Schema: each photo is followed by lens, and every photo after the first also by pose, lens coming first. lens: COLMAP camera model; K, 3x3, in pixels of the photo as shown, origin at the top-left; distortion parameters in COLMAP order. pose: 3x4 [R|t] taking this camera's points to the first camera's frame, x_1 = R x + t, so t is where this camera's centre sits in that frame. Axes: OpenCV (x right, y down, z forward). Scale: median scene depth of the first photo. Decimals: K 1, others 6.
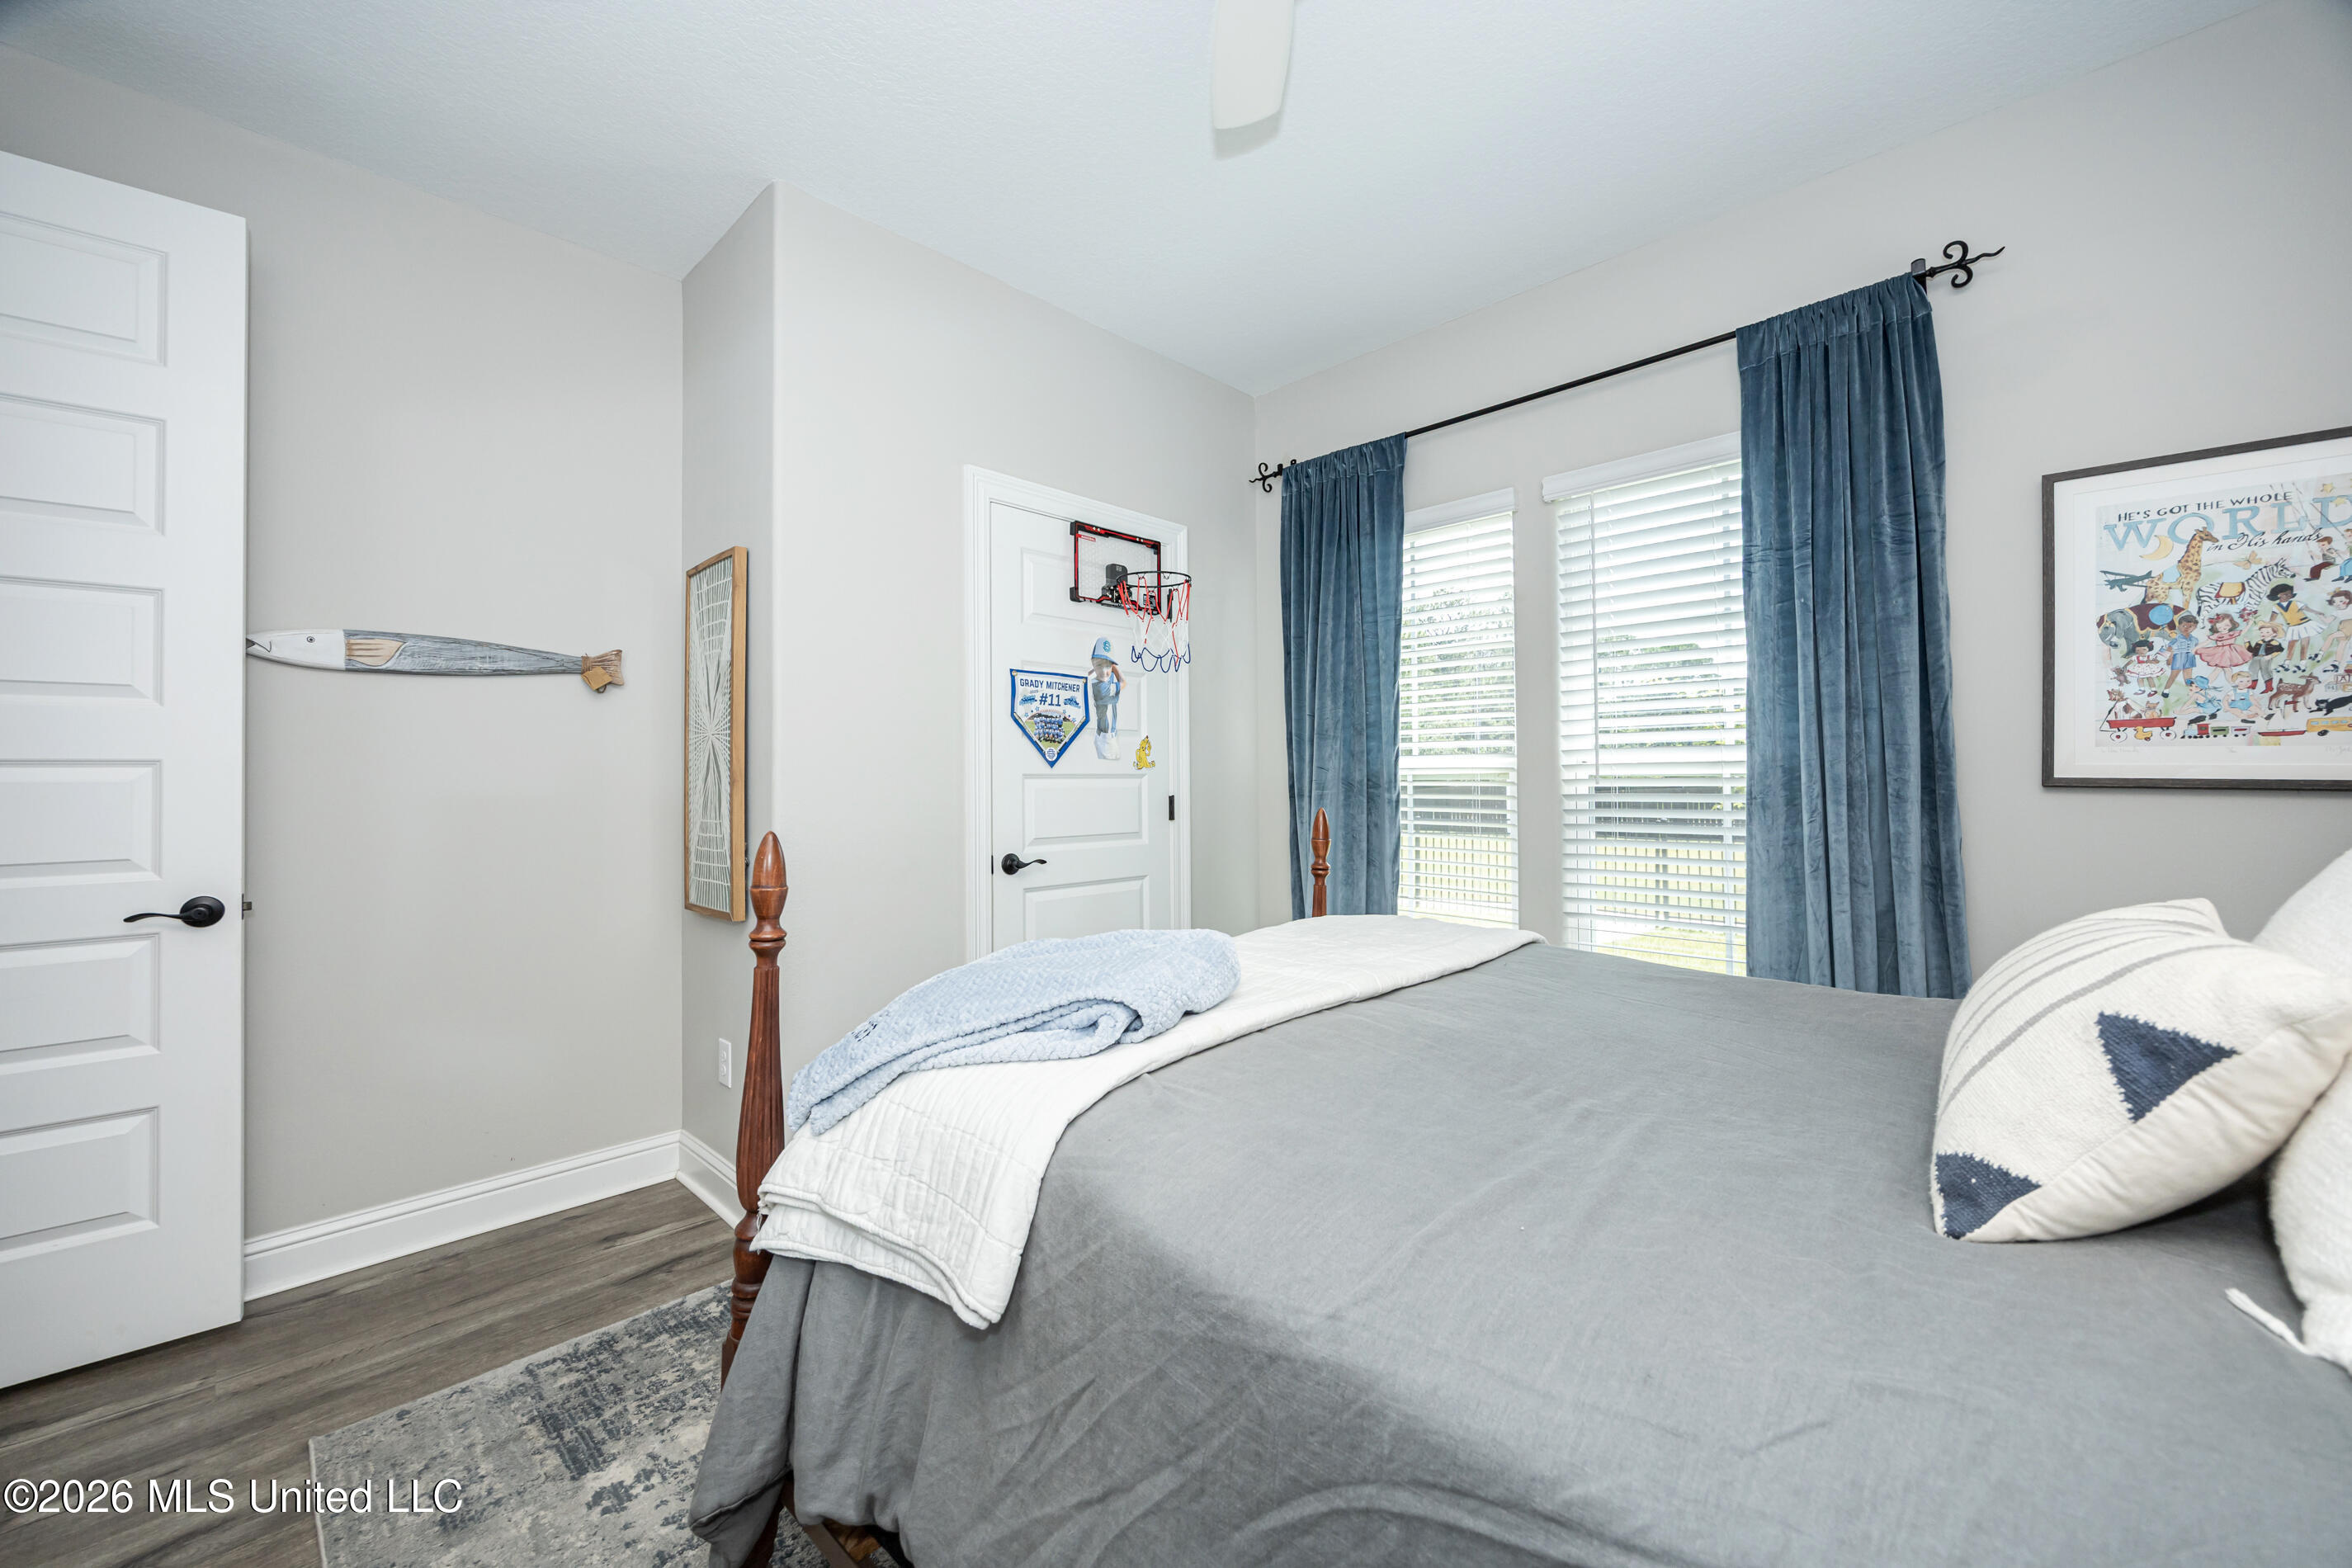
lens RADIAL K [[929.4, 0, 1169.3], [0, 929.4, 755.1], [0, 0, 1]] dist [0.000576, -0.000093]
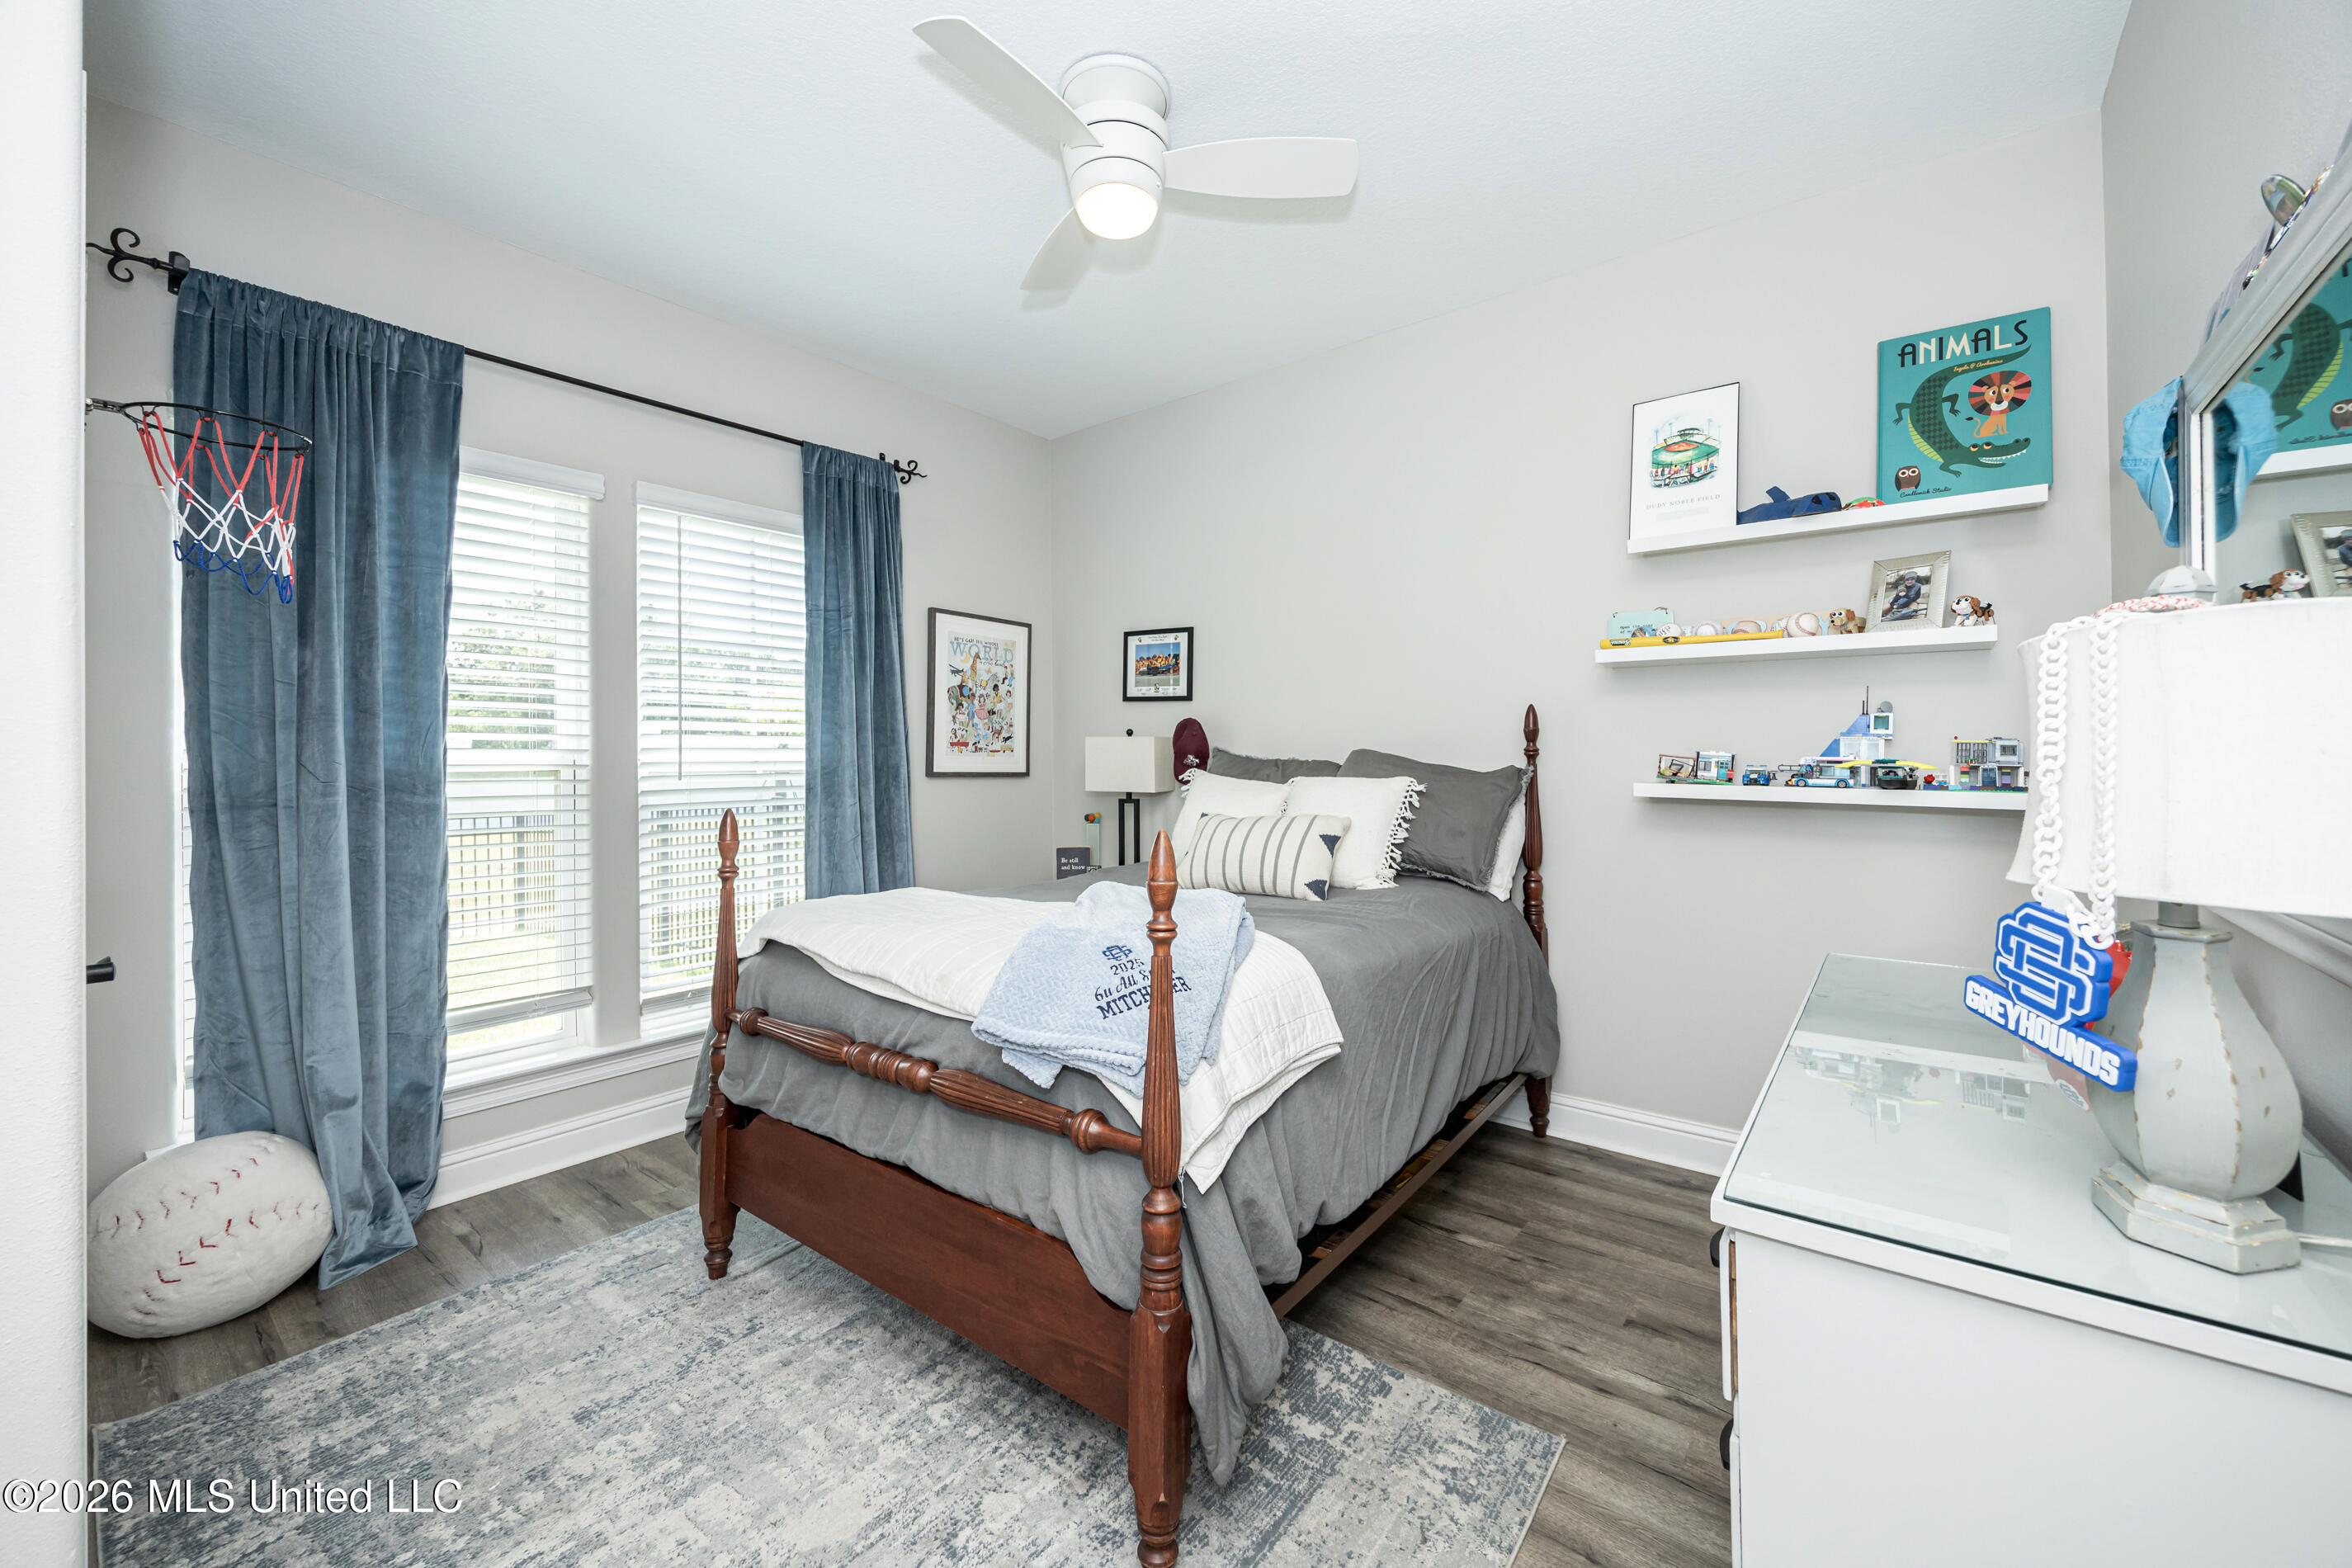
lens RADIAL K [[929.4, 0, 1169.3], [0, 929.4, 755.1], [0, 0, 1]] dist [0.000576, -0.000093]
pose [[-0.123614, 0.018476, 0.992158, -0.645194], [-0.010003, 0.999753, -0.019864, 0.015951], [-0.992280, -0.012380, -0.123398, 0.522812]]
